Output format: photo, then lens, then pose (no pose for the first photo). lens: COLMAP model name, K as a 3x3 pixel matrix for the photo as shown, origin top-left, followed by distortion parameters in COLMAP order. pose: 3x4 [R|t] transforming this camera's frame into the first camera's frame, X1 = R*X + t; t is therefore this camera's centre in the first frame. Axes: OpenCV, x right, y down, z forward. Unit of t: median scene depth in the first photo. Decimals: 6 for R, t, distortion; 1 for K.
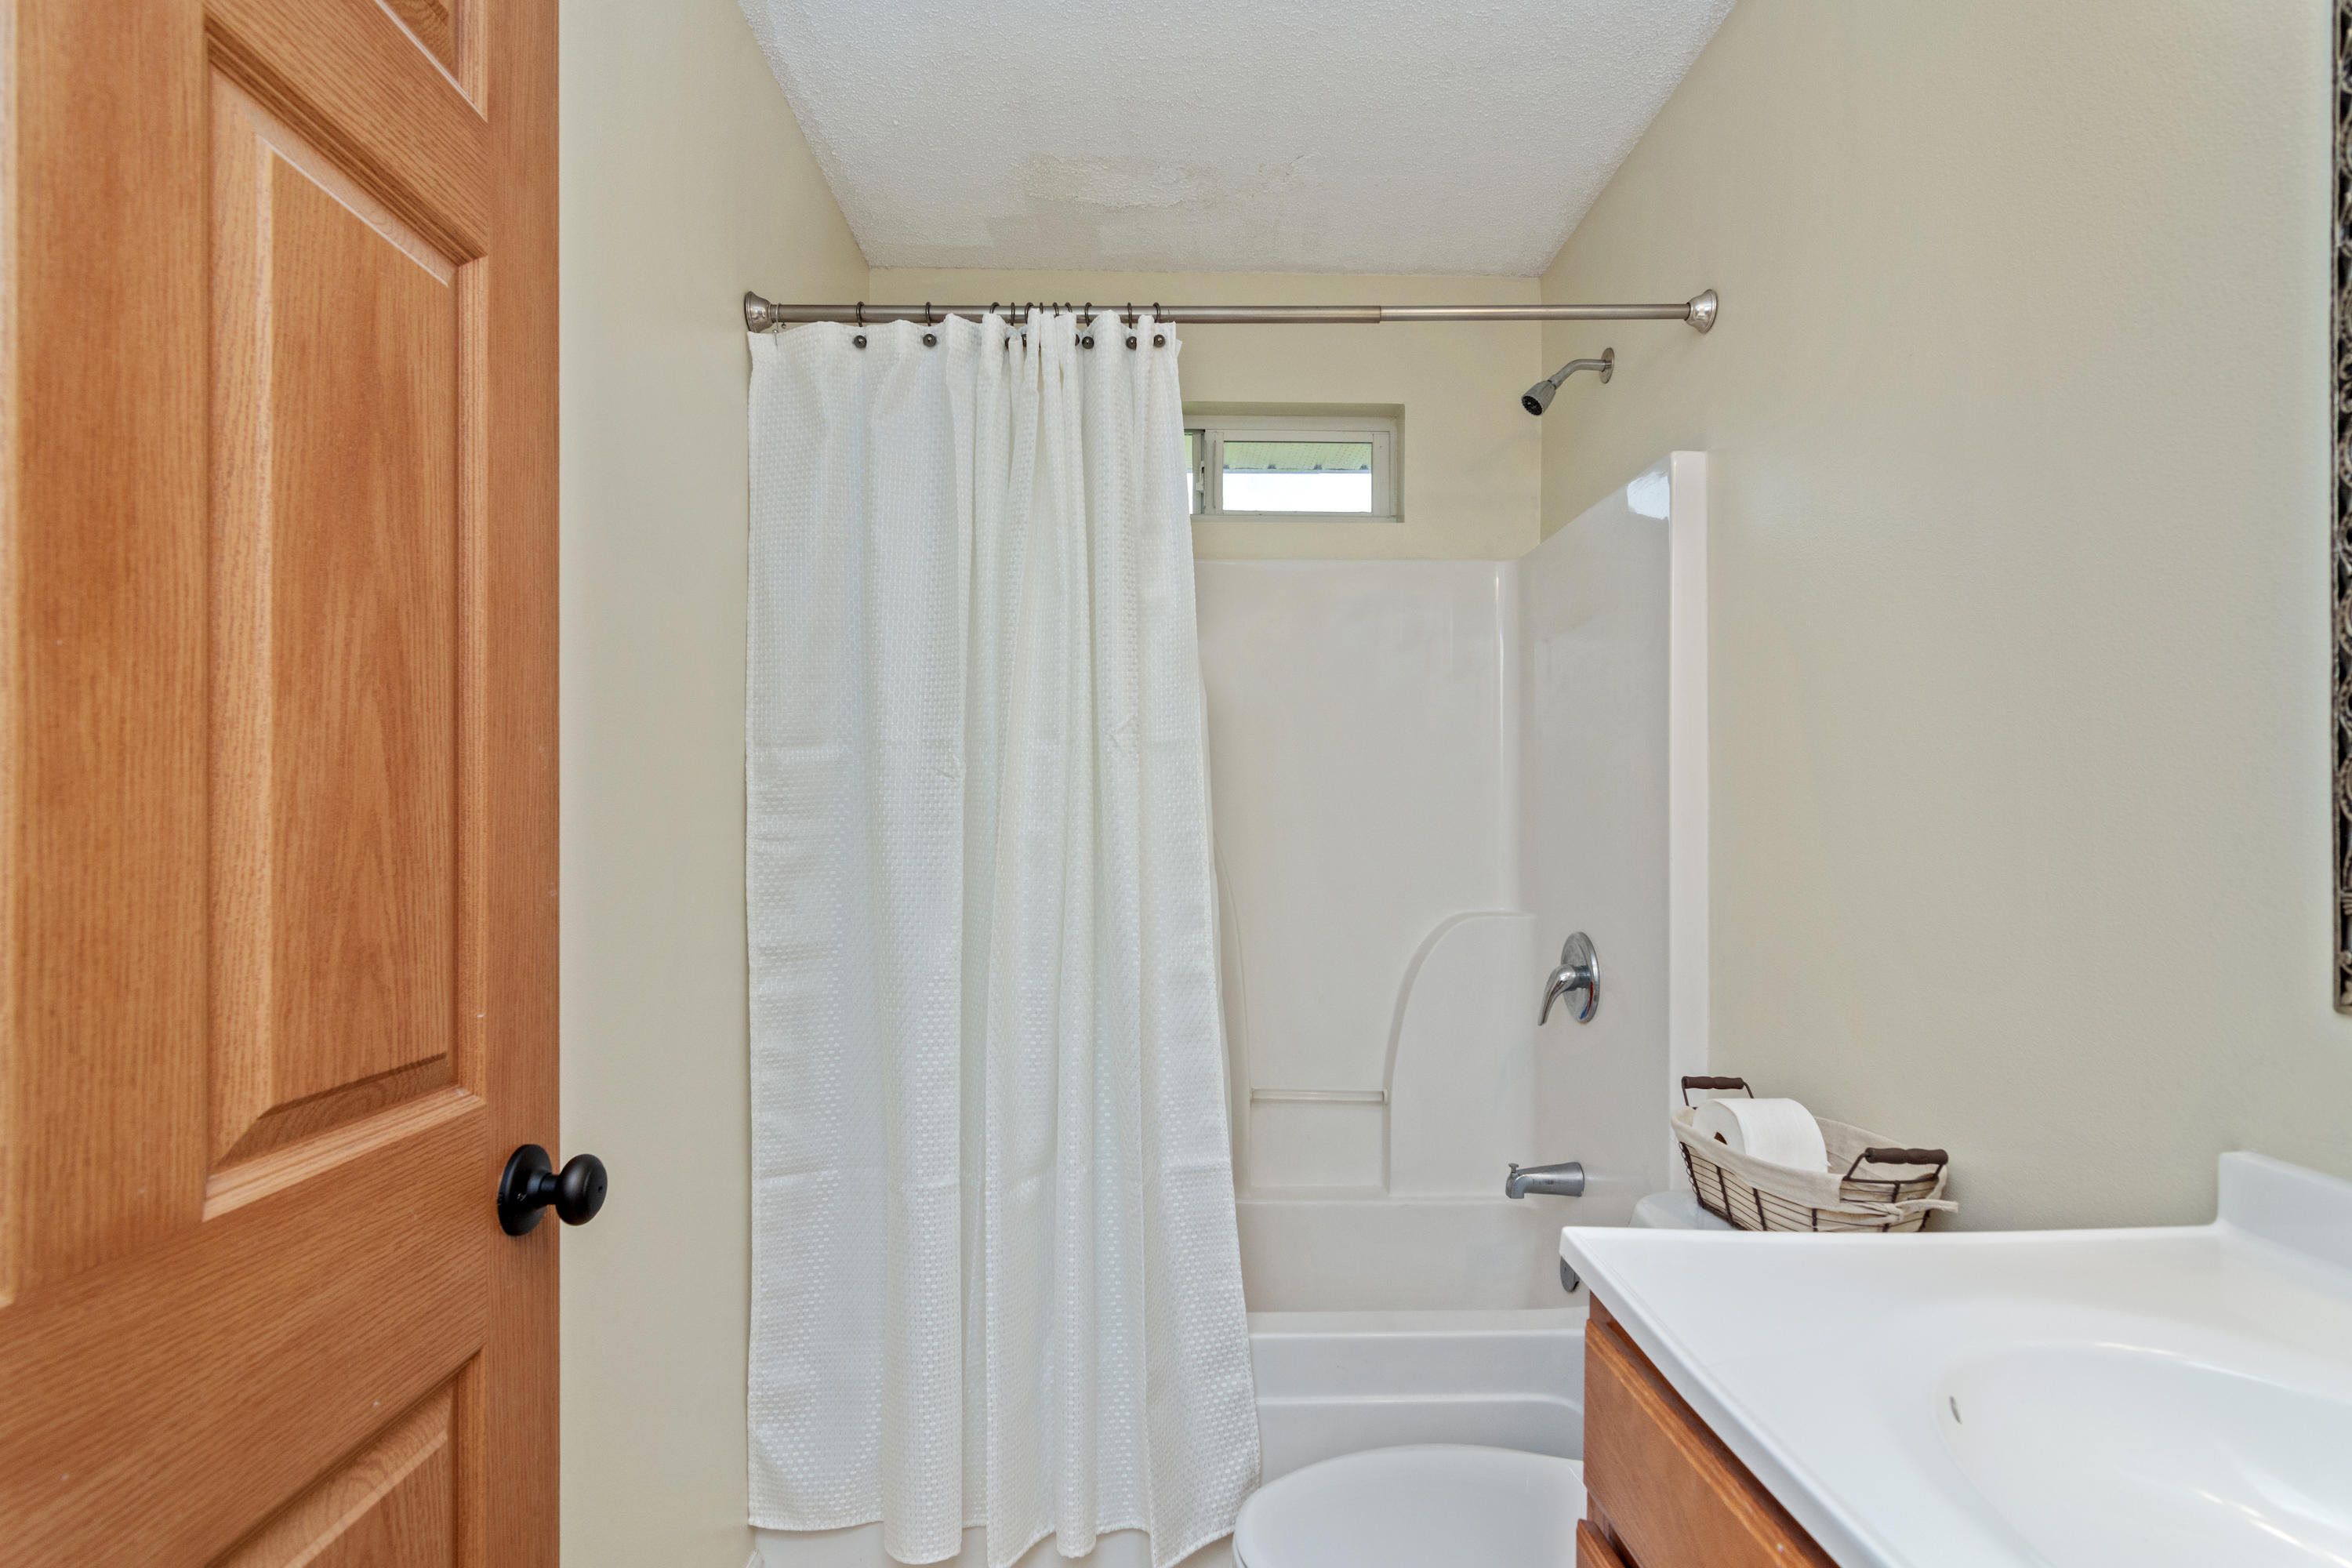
lens RADIAL K [[1141.6, 0, 1177.8], [0, 1141.6, 811.4], [0, 0, 1]] dist [-0.002399, 0.000888]
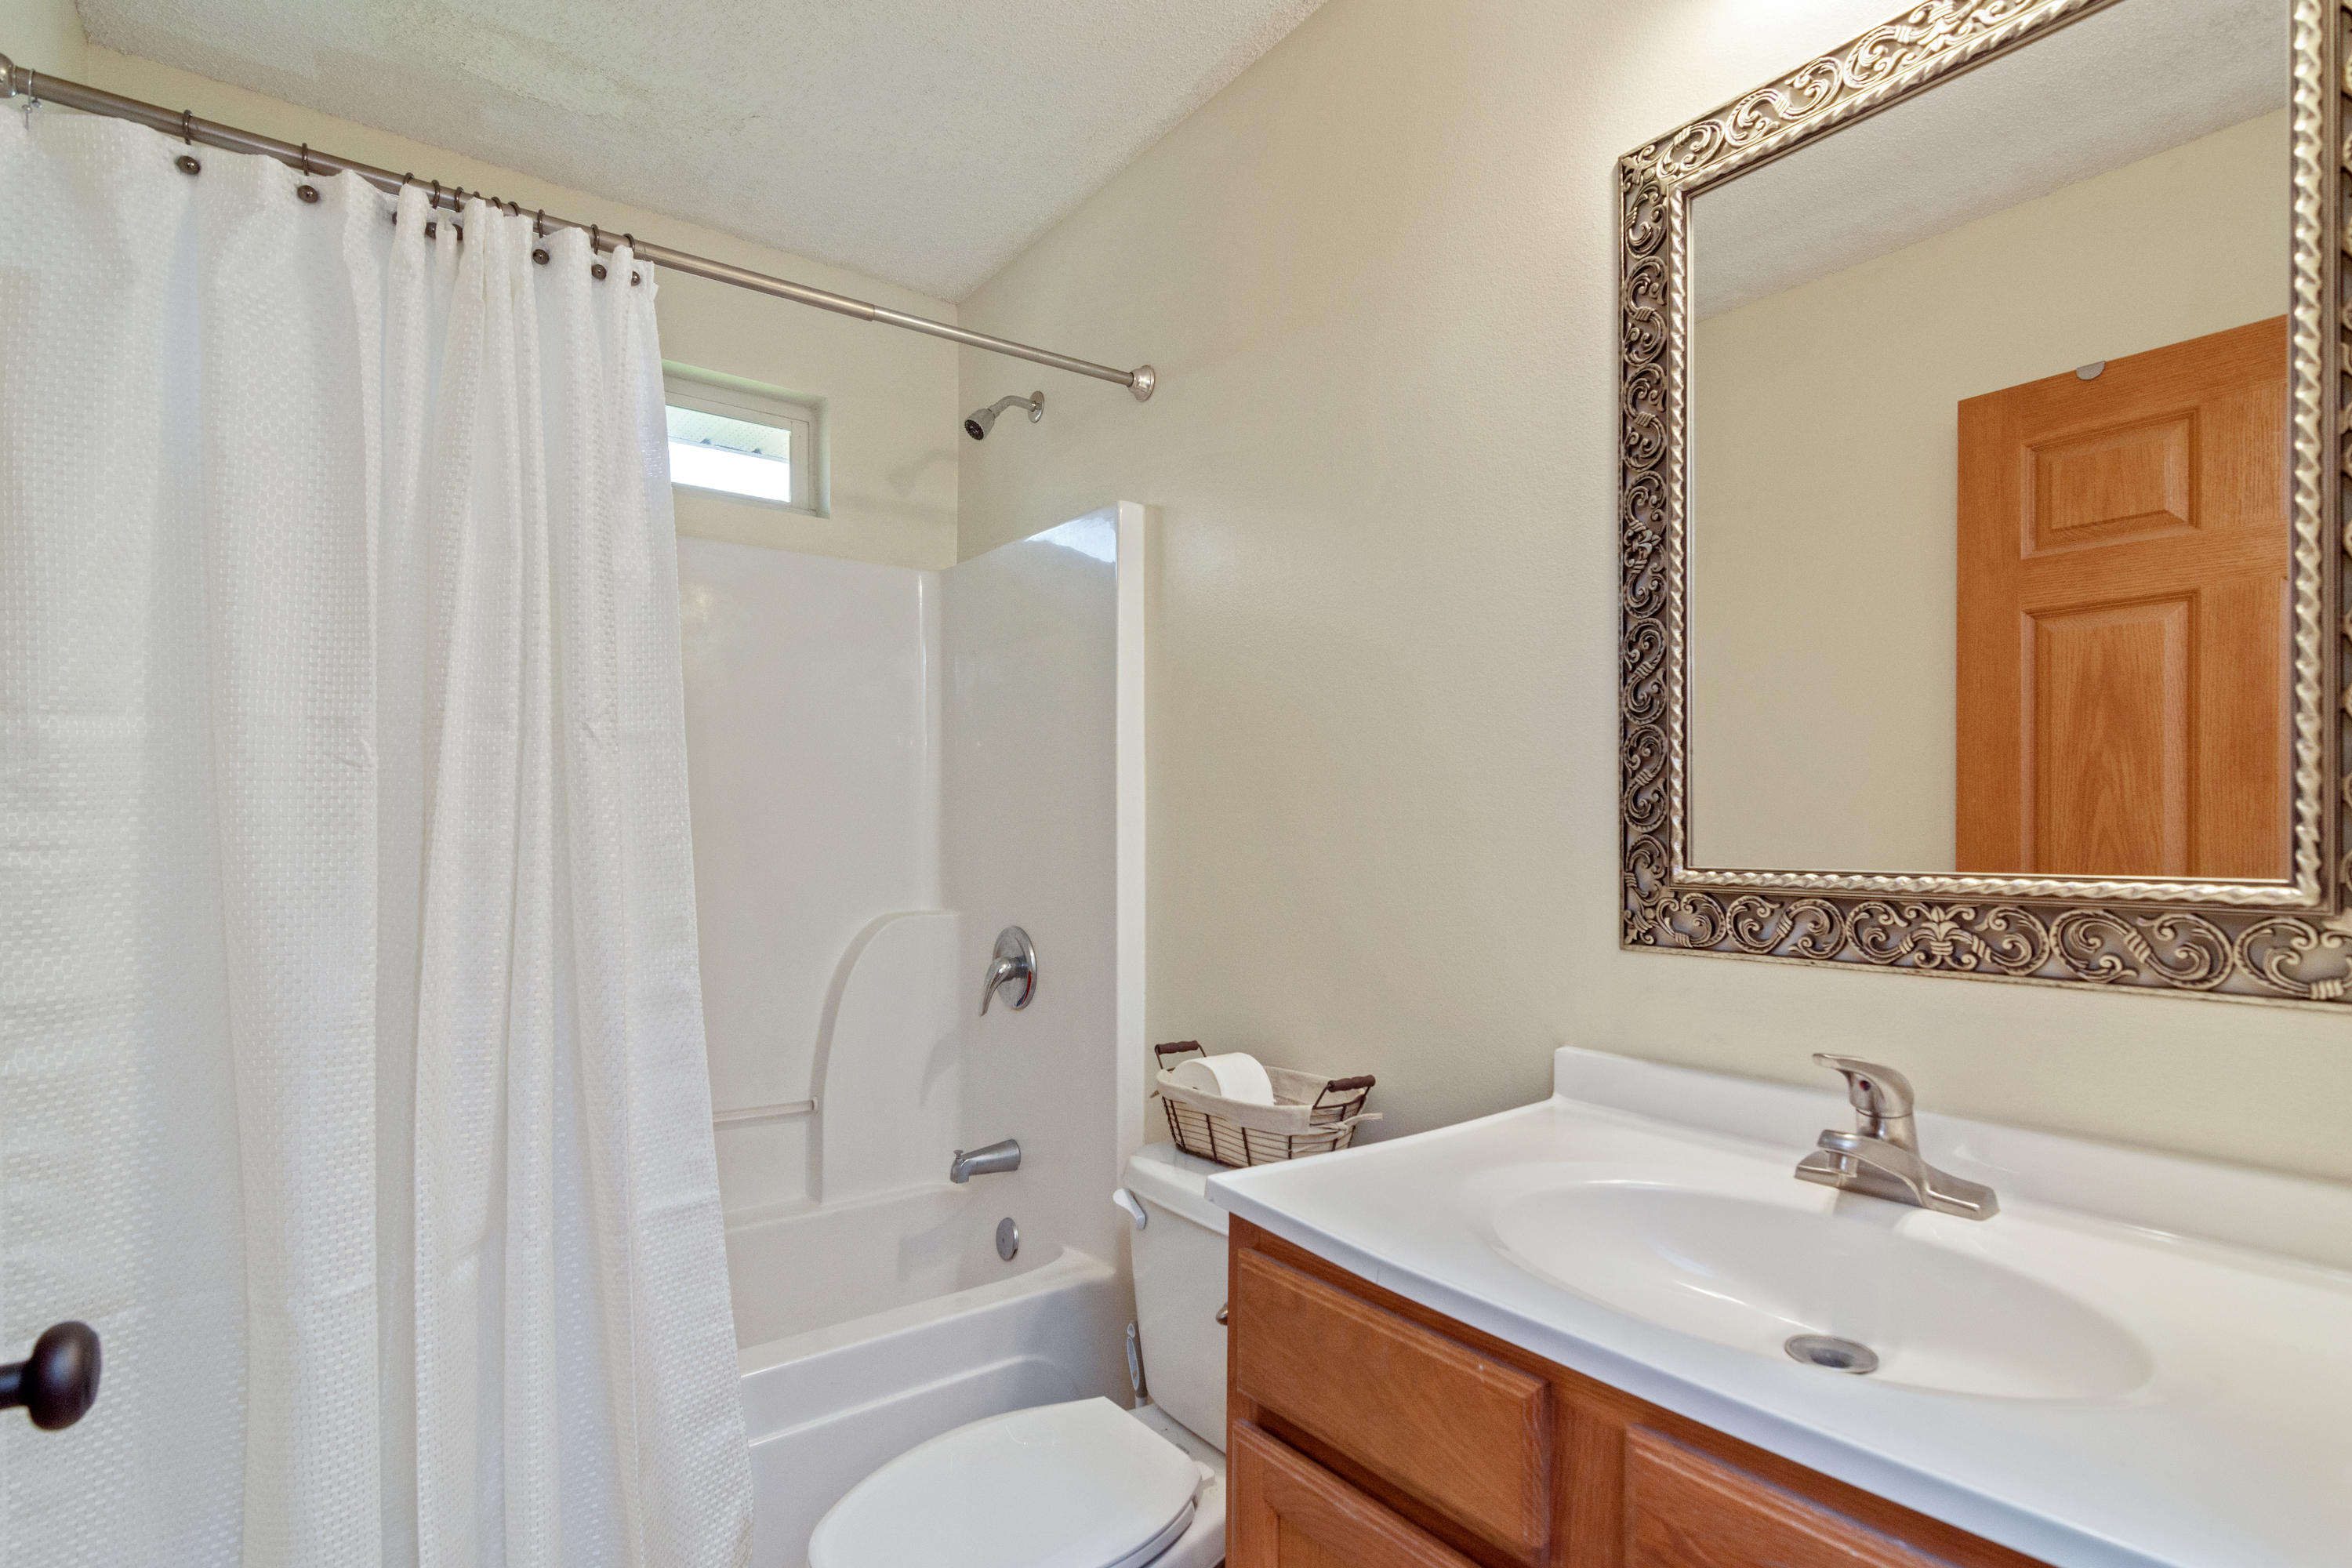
lens RADIAL K [[1141.6, 0, 1177.8], [0, 1141.6, 811.4], [0, 0, 1]] dist [-0.002399, 0.000888]
pose [[0.814935, 0.008862, 0.579484, -0.185073], [-0.009008, 0.999956, -0.002624, -0.001726], [-0.579482, -0.003081, 0.814979, 0.037104]]
